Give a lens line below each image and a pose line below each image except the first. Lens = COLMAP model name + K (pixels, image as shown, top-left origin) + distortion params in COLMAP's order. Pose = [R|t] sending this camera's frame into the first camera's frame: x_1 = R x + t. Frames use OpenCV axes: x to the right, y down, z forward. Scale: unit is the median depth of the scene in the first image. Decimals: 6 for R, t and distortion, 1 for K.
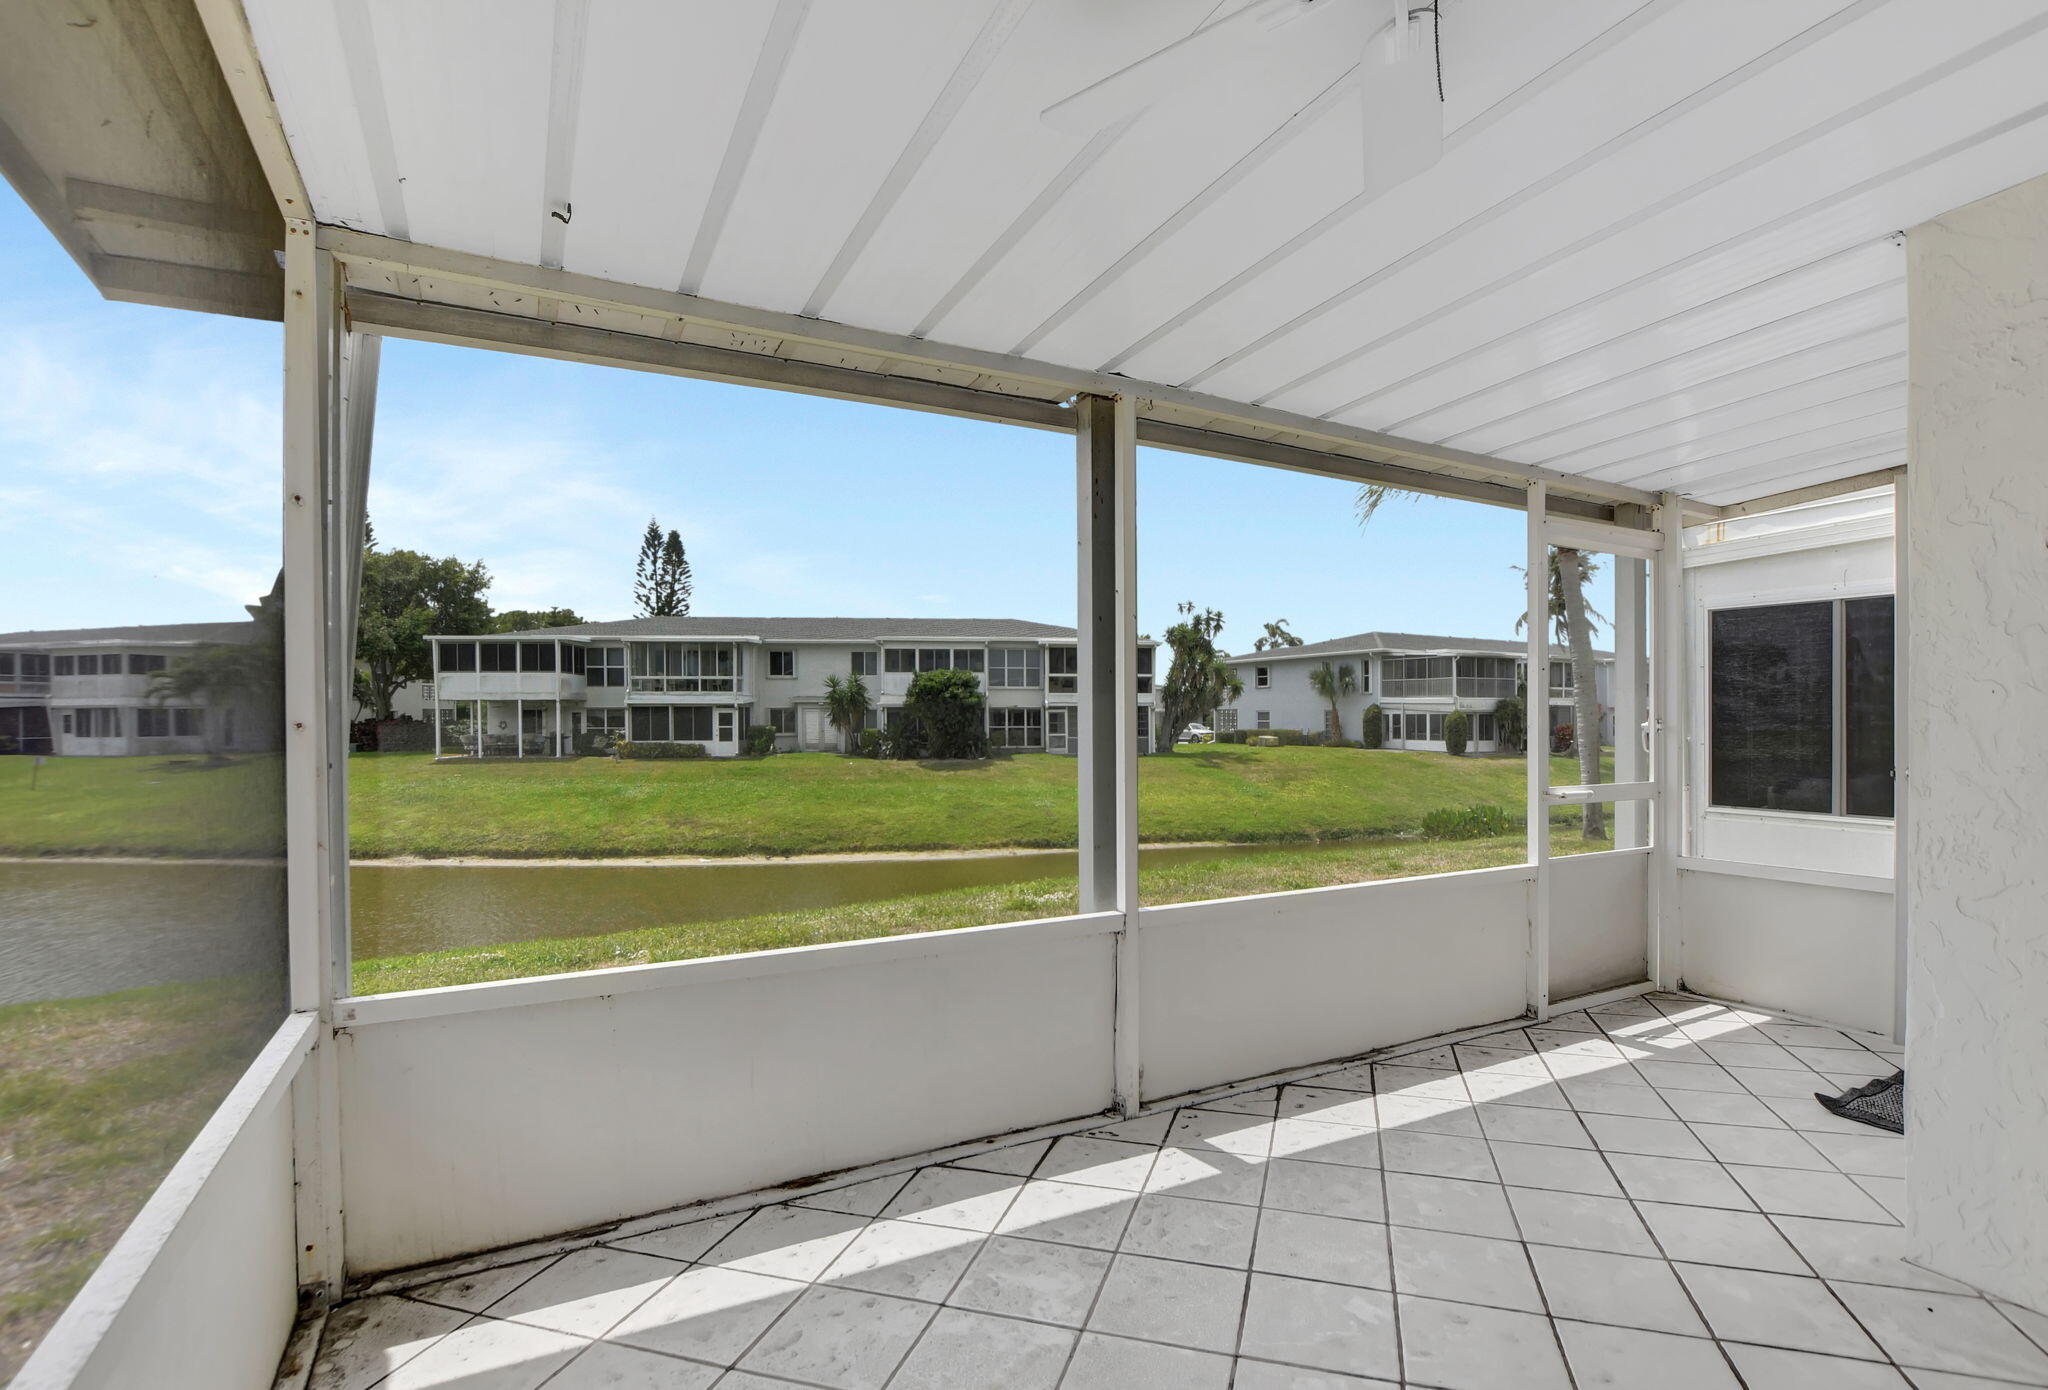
lens RADIAL K [[1028.8, 0, 1111.0], [0, 1028.8, 734.6], [0, 0, 1]] dist [-0.031083, 0.003311]
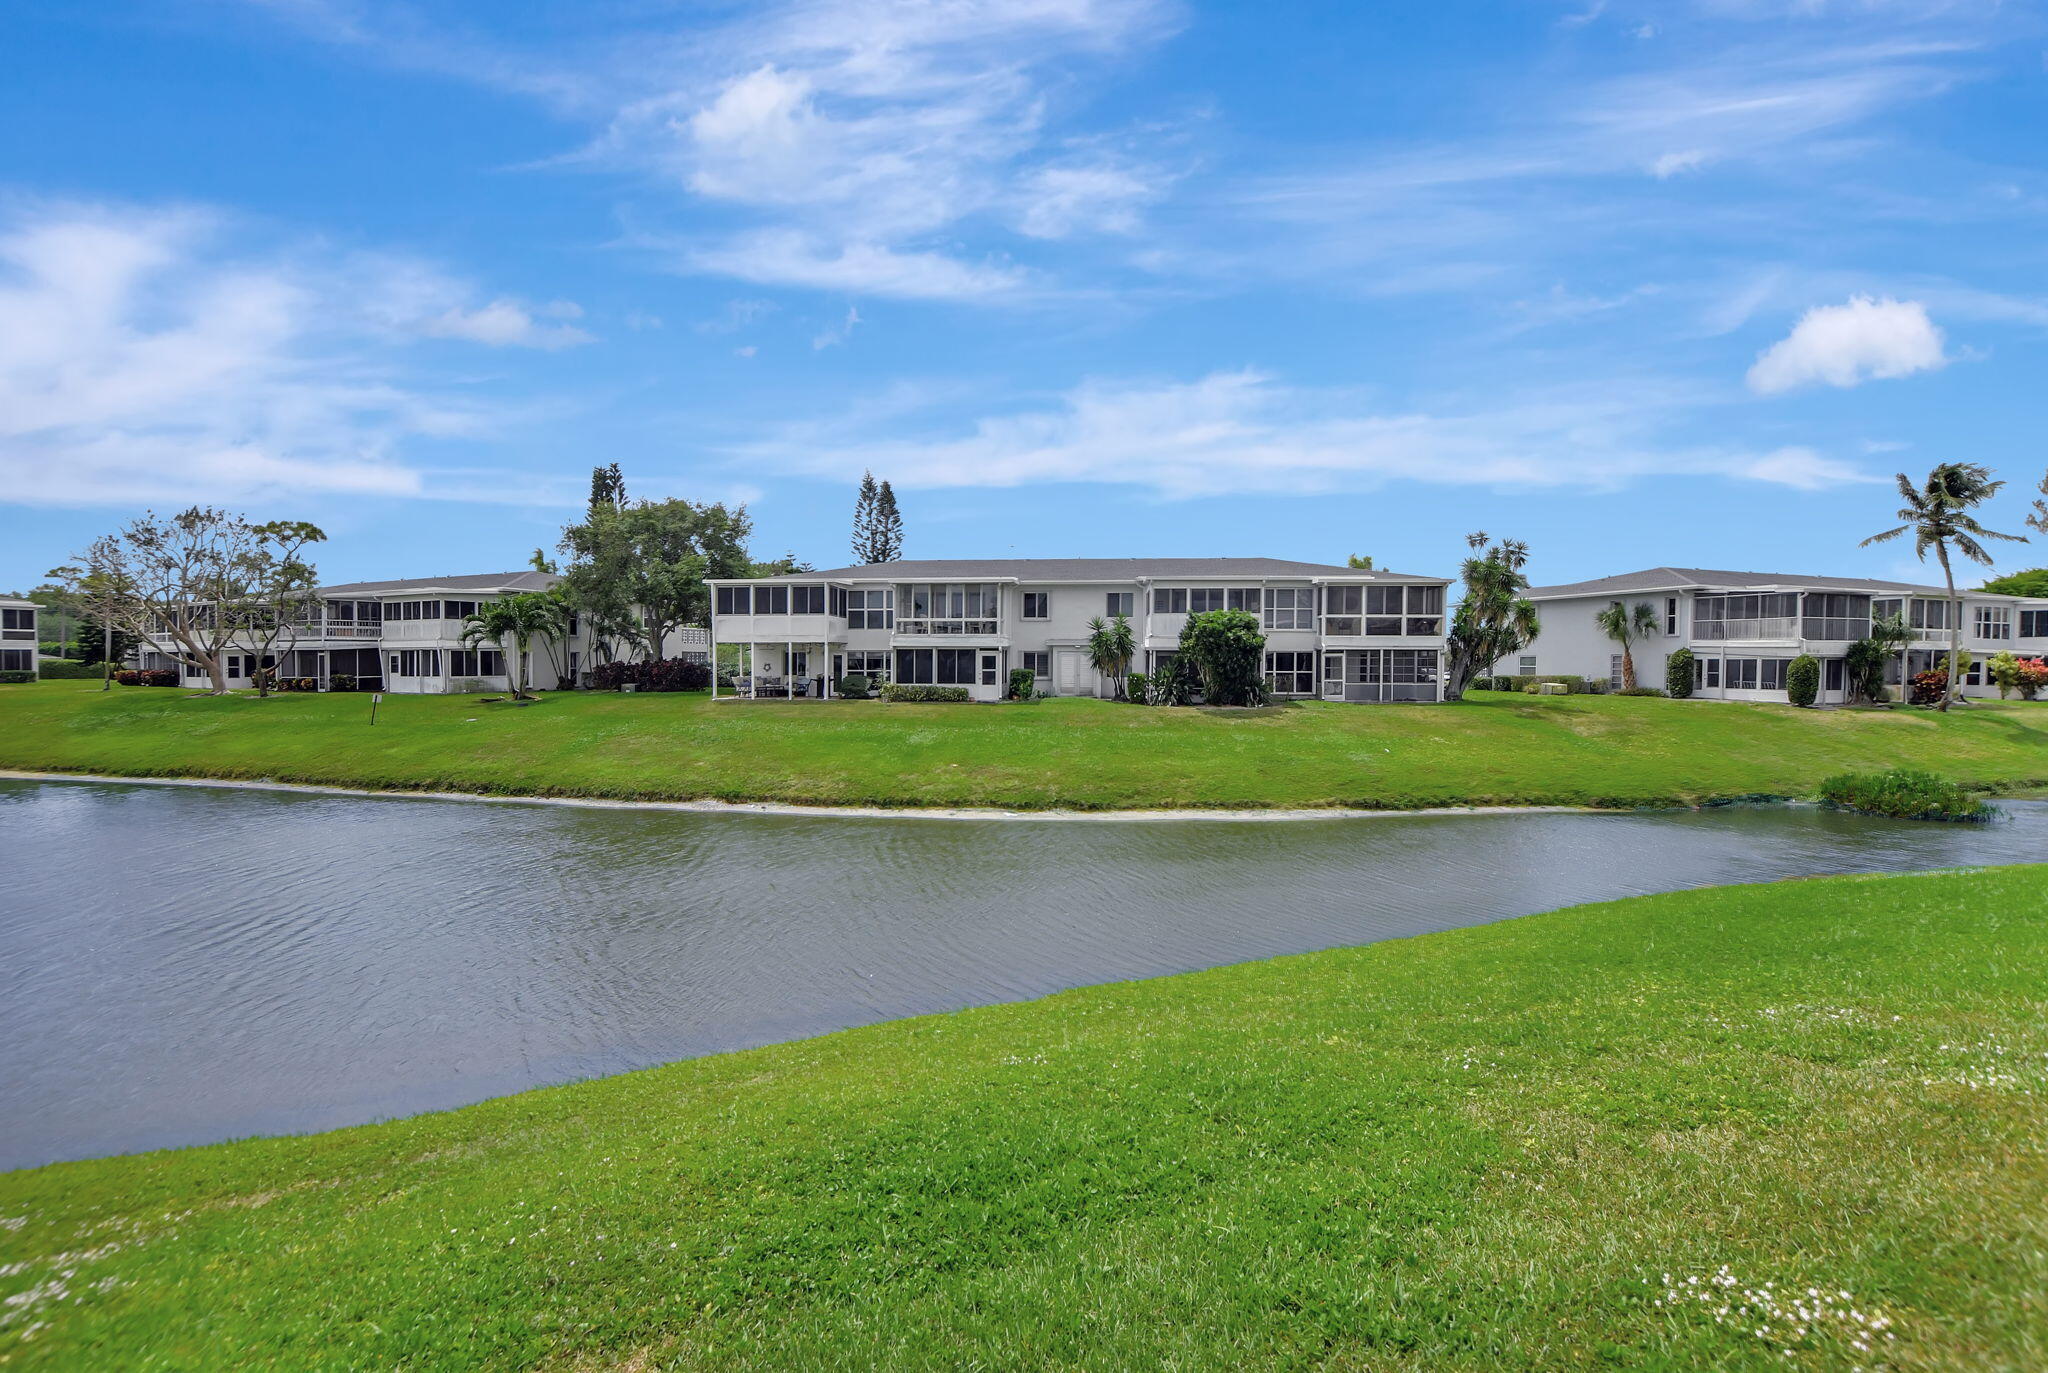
lens RADIAL K [[970.6, 0, 1038.9], [0, 970.6, 681.9], [0, 0, 1]] dist [-0.028962, 0.003093]
pose [[0.981001, 0.006831, -0.193882, -0.150113], [-0.006252, 0.999974, 0.003598, -0.000123], [0.193901, -0.002318, 0.981018, 0.106250]]
